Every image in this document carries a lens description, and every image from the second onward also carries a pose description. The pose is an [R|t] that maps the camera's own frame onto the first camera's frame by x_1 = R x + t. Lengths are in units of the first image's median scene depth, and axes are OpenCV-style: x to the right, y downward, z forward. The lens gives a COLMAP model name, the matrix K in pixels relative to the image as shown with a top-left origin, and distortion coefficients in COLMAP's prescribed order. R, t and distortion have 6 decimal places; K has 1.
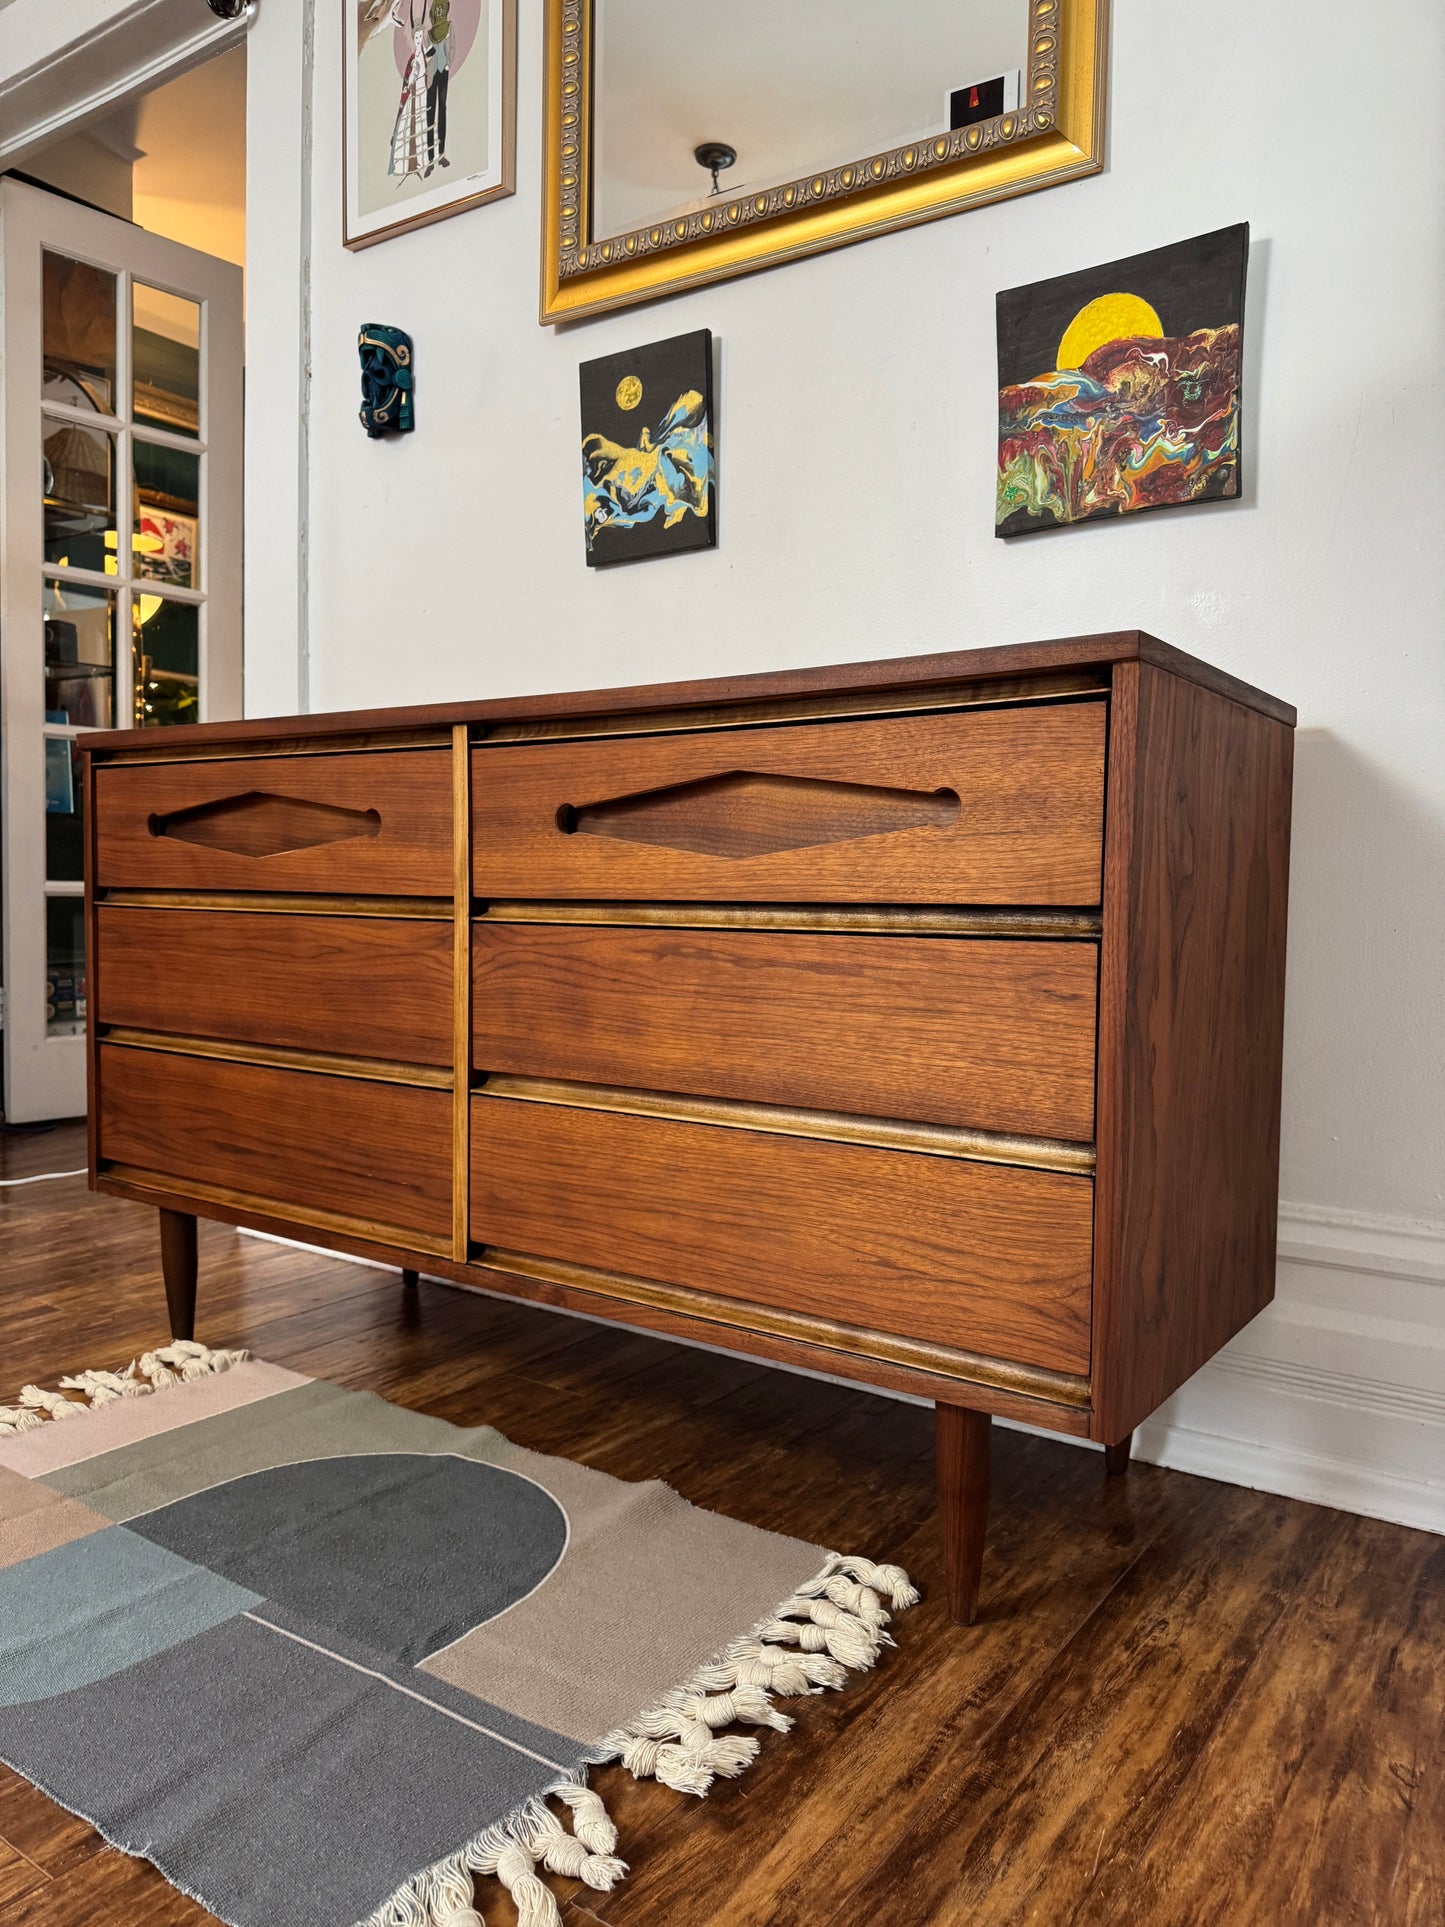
lens RADIAL K [[1376.9, 0, 725.2], [0, 1376.9, 970.9], [0, 0, 1]] dist [0.021352, -0.037722]
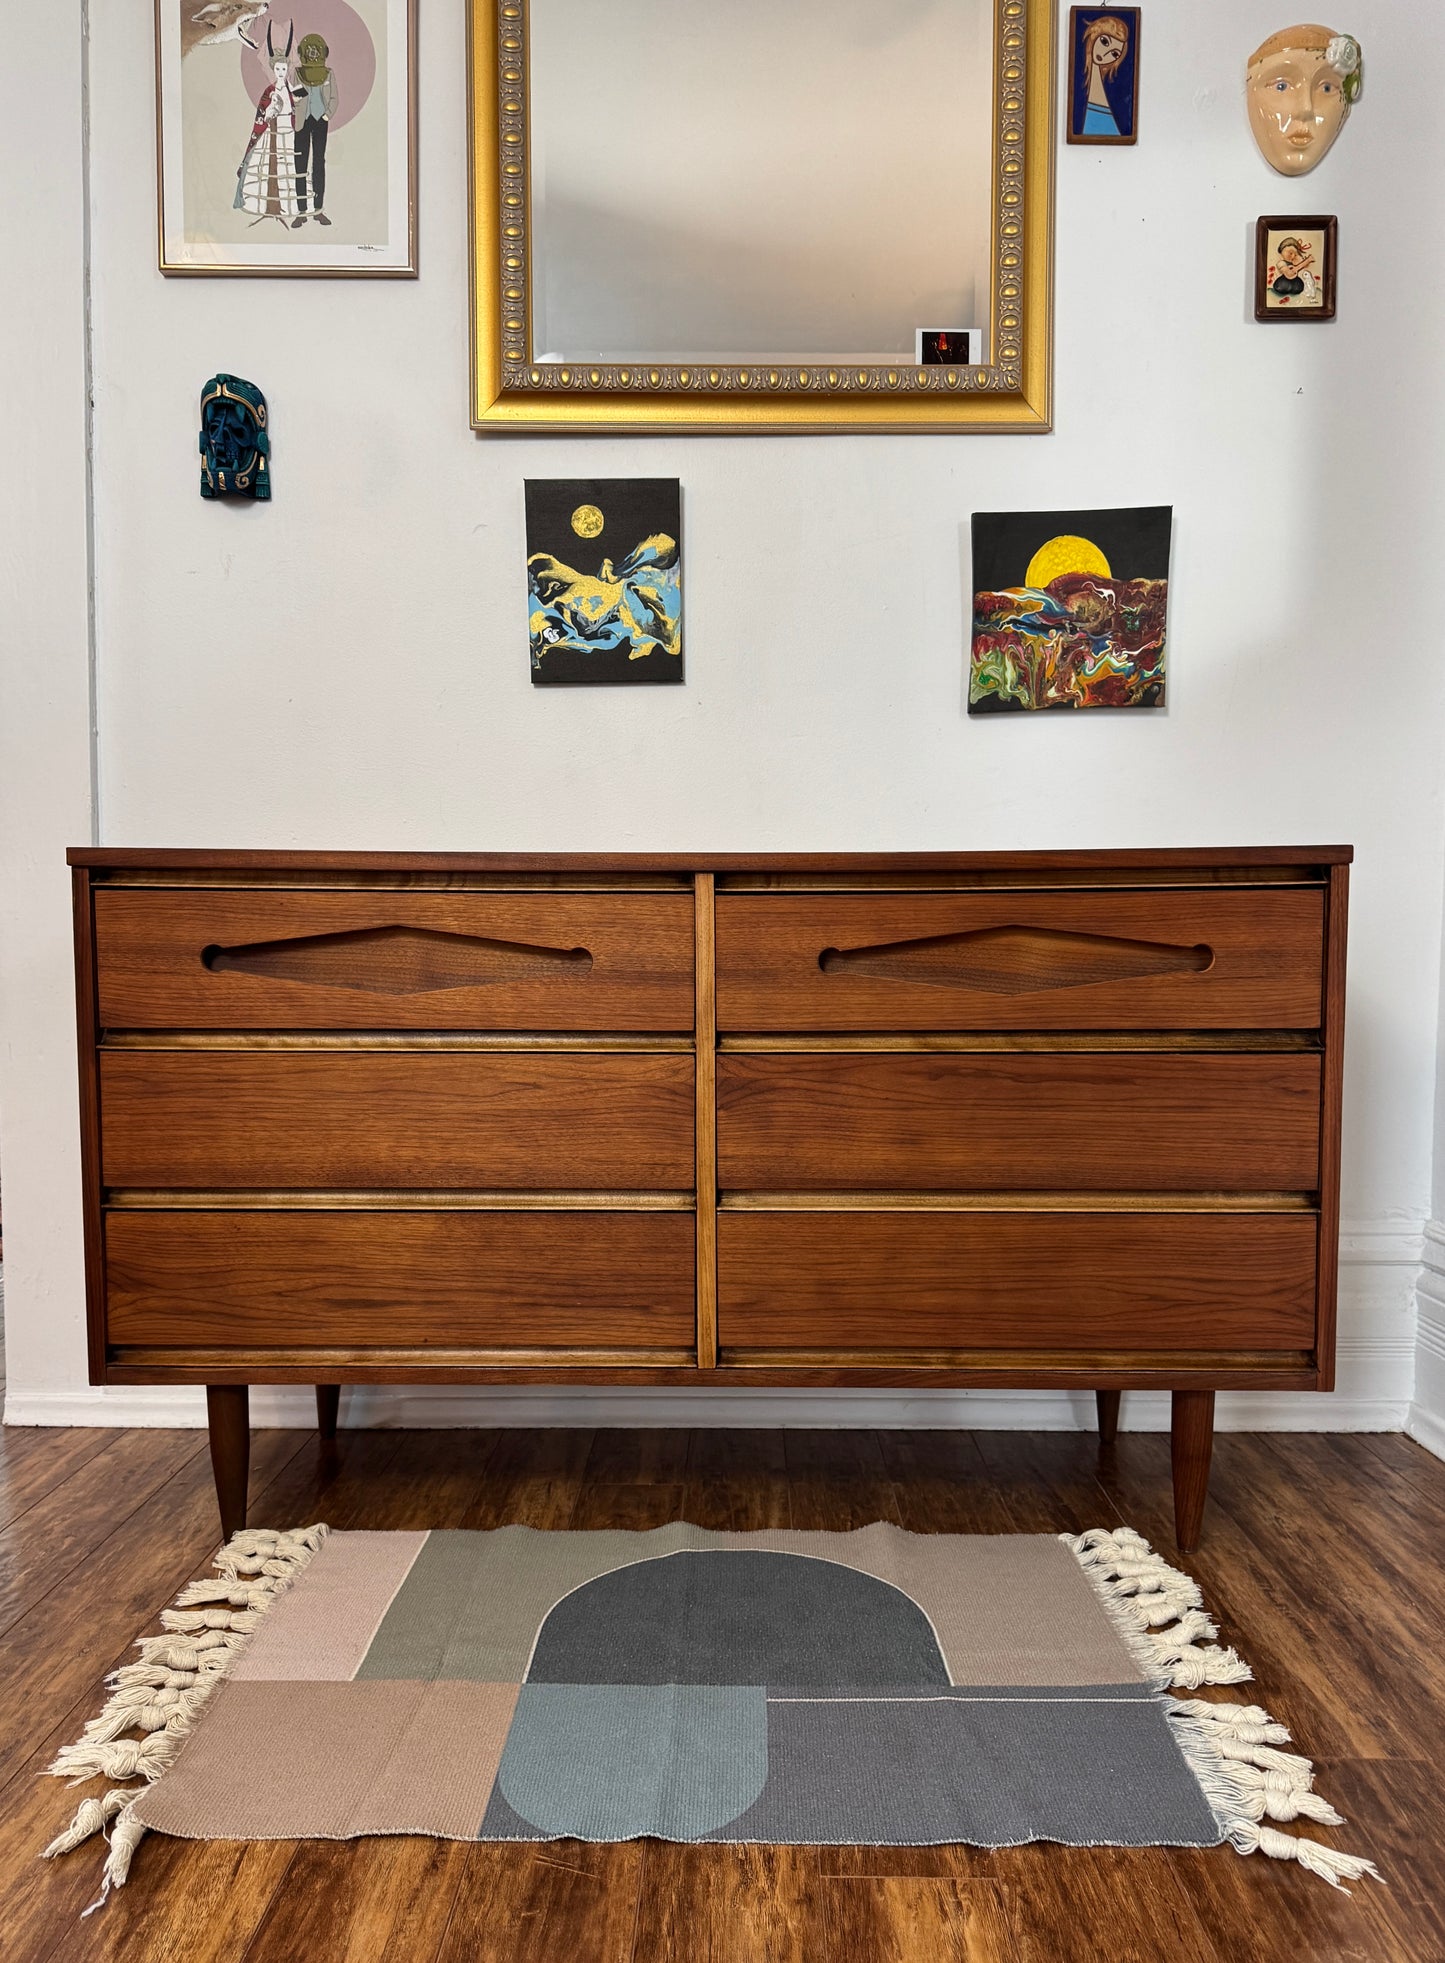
lens RADIAL K [[1499.7, 0, 730.1], [0, 1499.7, 1047.9], [0, 0, 1]] dist [0.042598, -0.053505]
pose [[0.825600, -0.055444, 0.561525, -0.789552], [0.045579, 0.998462, 0.031573, -0.072592], [-0.562411, -0.000473, 0.826857, 0.016132]]
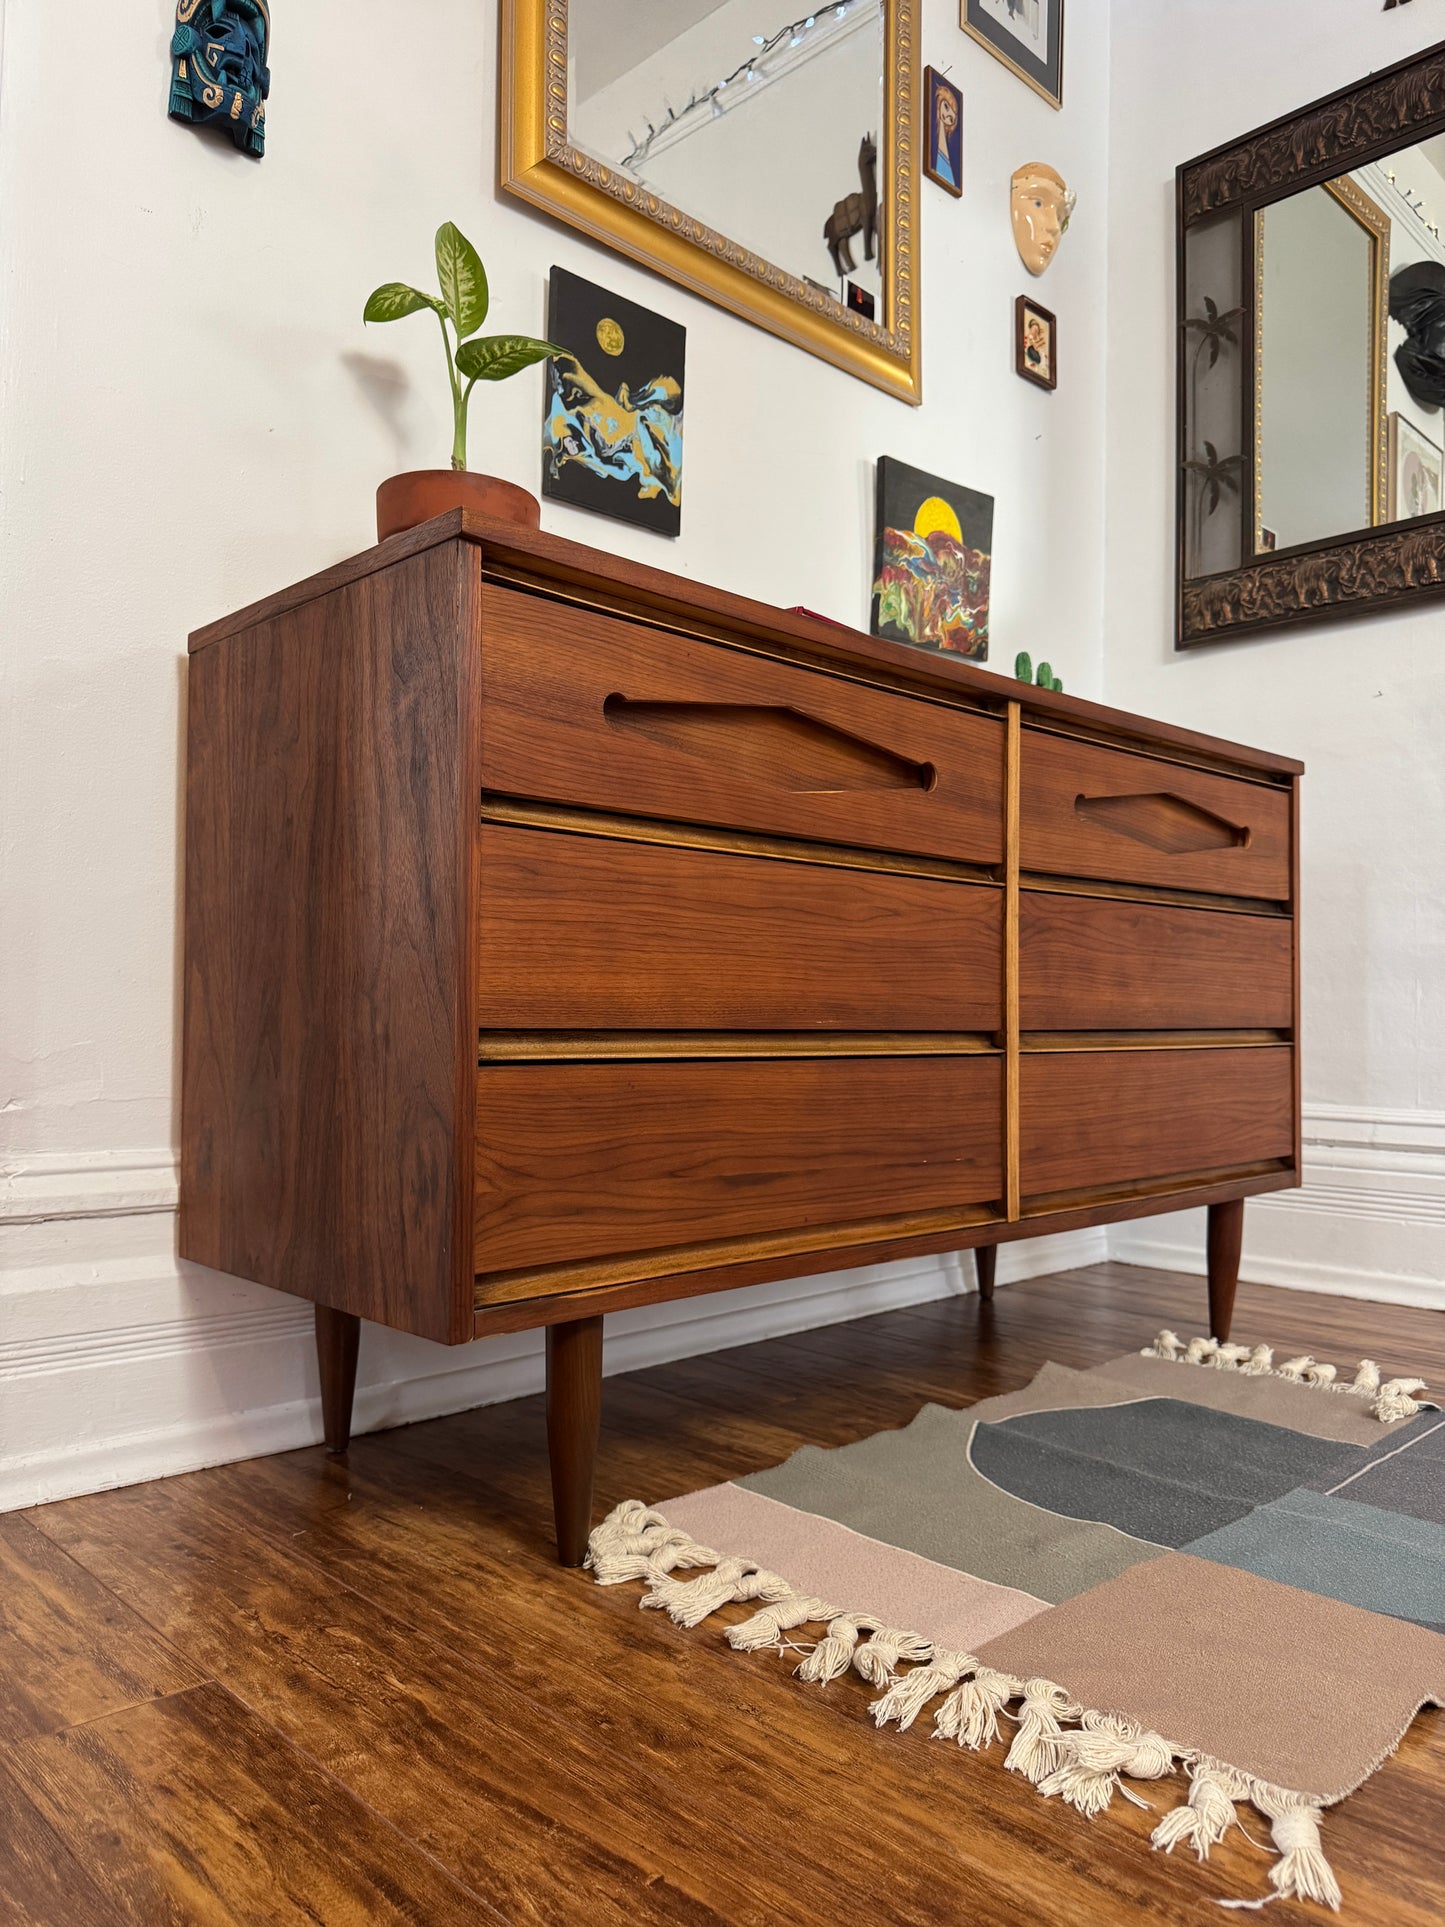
lens RADIAL K [[1376.9, 0, 745.9], [0, 1376.9, 966.2], [0, 0, 1]] dist [0.021352, -0.037722]
pose [[0.181749, 0.020949, 0.983122, -1.183716], [0.051639, 0.998190, -0.030817, 0.042338], [-0.981988, 0.056369, 0.180339, 0.957784]]
